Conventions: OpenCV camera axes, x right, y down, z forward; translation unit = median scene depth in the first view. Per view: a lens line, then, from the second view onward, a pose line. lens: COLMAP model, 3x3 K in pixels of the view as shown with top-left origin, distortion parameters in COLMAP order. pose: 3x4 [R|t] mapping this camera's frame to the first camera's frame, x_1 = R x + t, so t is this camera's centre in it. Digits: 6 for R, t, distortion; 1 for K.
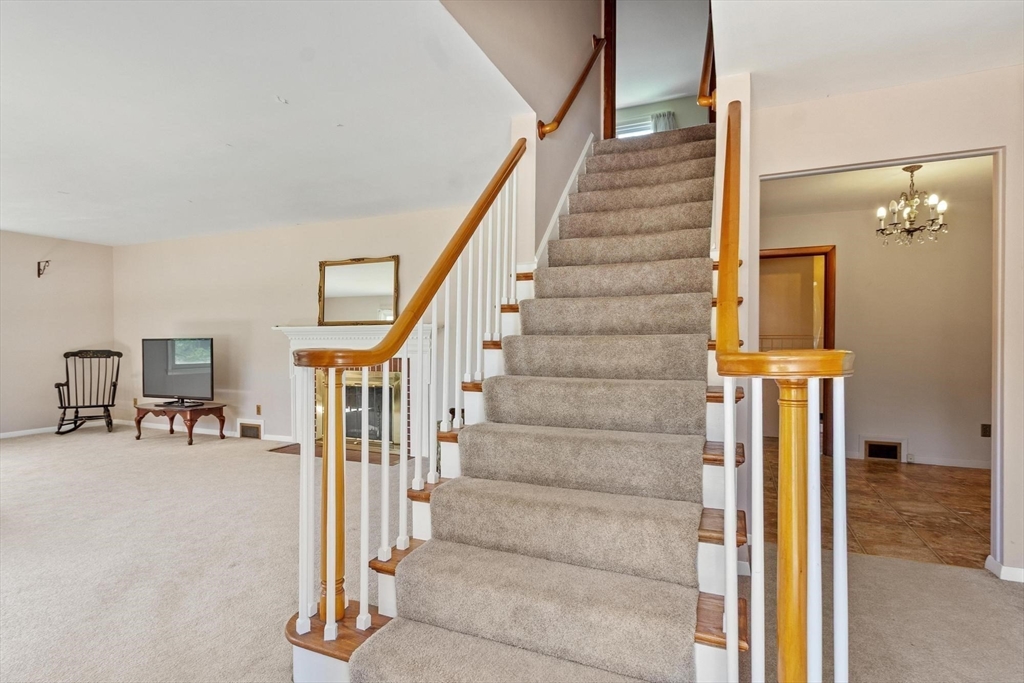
lens RADIAL K [[517.4, 0, 508.0], [0, 517.4, 354.7], [0, 0, 1]] dist [0.005500, -0.000862]
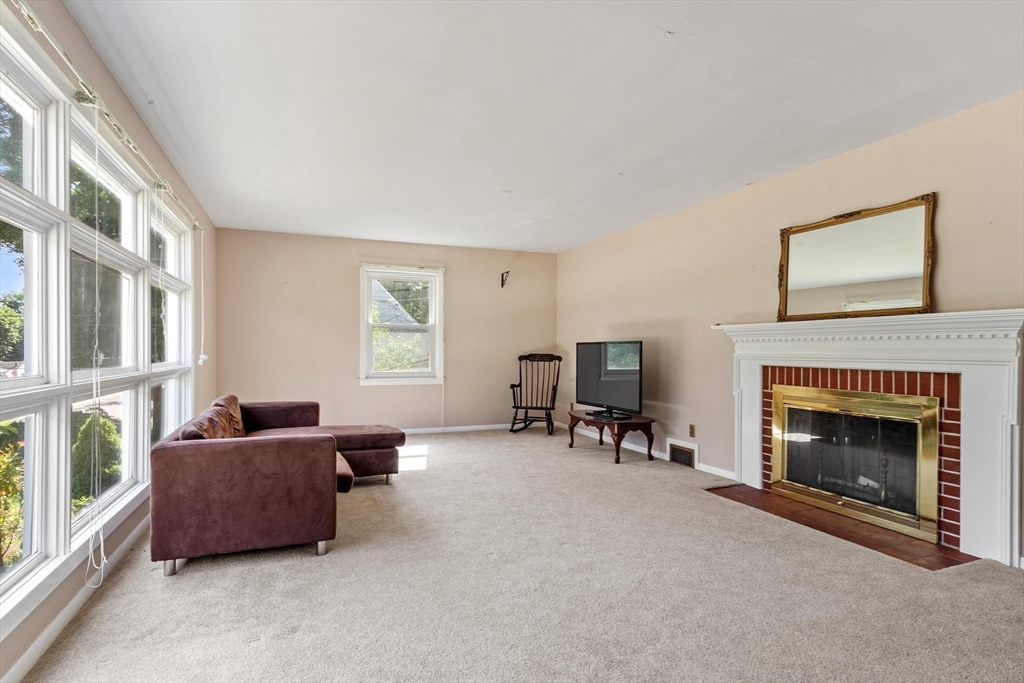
lens RADIAL K [[517.4, 0, 511.3], [0, 517.4, 349.5], [0, 0, 1]] dist [0.005500, -0.000862]
pose [[0.720803, 0.003848, -0.693130, -0.129947], [-0.020838, 0.999653, -0.016120, 0.000373], [0.692827, 0.026062, 0.720633, 0.229620]]
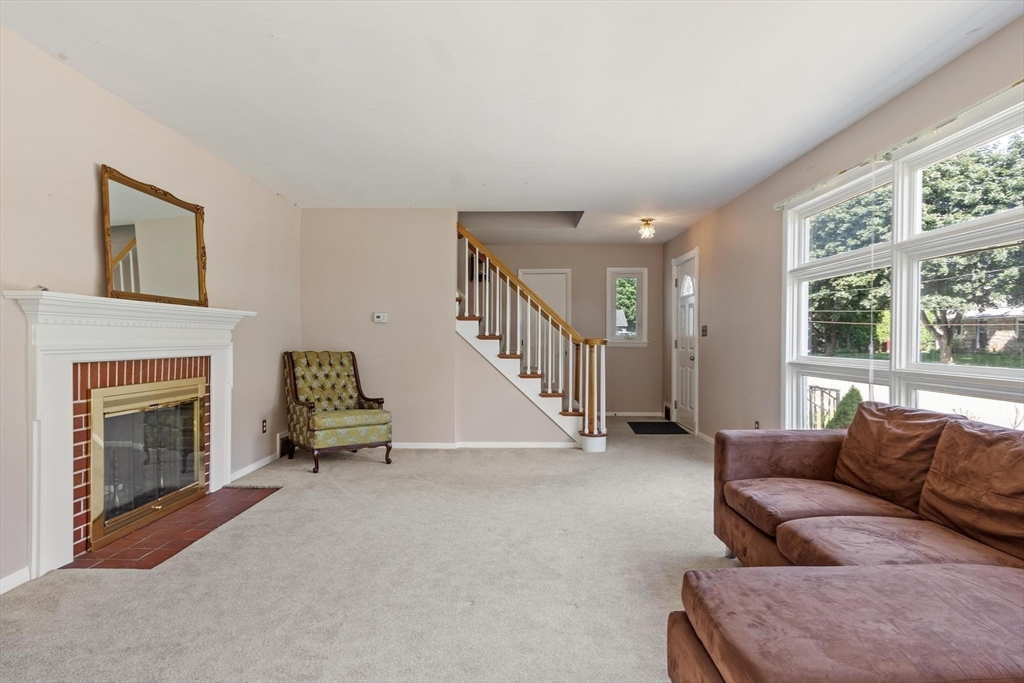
lens RADIAL K [[567.6, 0, 512.8], [0, 567.6, 341.9], [0, 0, 1]] dist [0.002741, -0.000231]
pose [[-0.400452, -0.007815, 0.916284, -0.921265], [0.014923, 0.999775, 0.015049, -0.015001], [-0.916196, 0.019700, -0.400245, 0.795928]]
